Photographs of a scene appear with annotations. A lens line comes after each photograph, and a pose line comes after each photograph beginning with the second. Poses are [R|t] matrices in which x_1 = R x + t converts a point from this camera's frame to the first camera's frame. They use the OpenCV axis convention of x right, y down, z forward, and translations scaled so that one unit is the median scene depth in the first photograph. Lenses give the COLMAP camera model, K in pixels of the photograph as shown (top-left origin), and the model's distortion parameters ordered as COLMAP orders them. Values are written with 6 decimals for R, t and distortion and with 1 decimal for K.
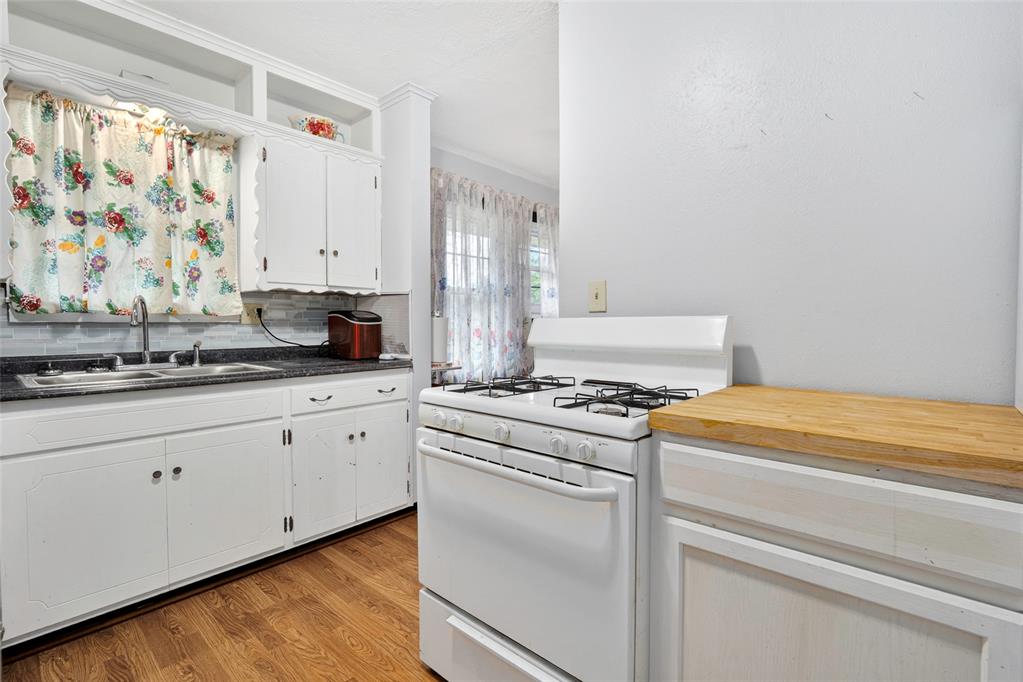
lens RADIAL K [[477.5, 0, 510.8], [0, 477.5, 336.5], [0, 0, 1]] dist [-0.006044, 0.000025]
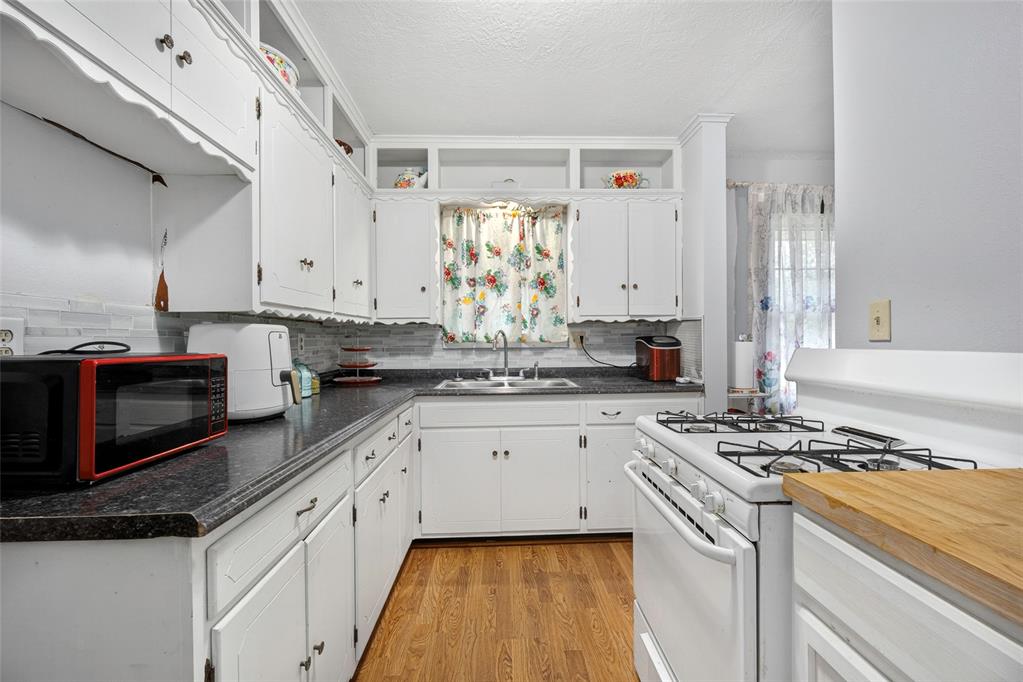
lens RADIAL K [[456.7, 0, 513.4], [0, 456.7, 341.8], [0, 0, 1]] dist [-0.003575, 0.000599]
pose [[0.693433, -0.003551, -0.720512, 0.252644], [-0.010383, 0.999835, -0.014920, -0.027426], [0.720446, 0.017827, 0.693282, 0.044213]]
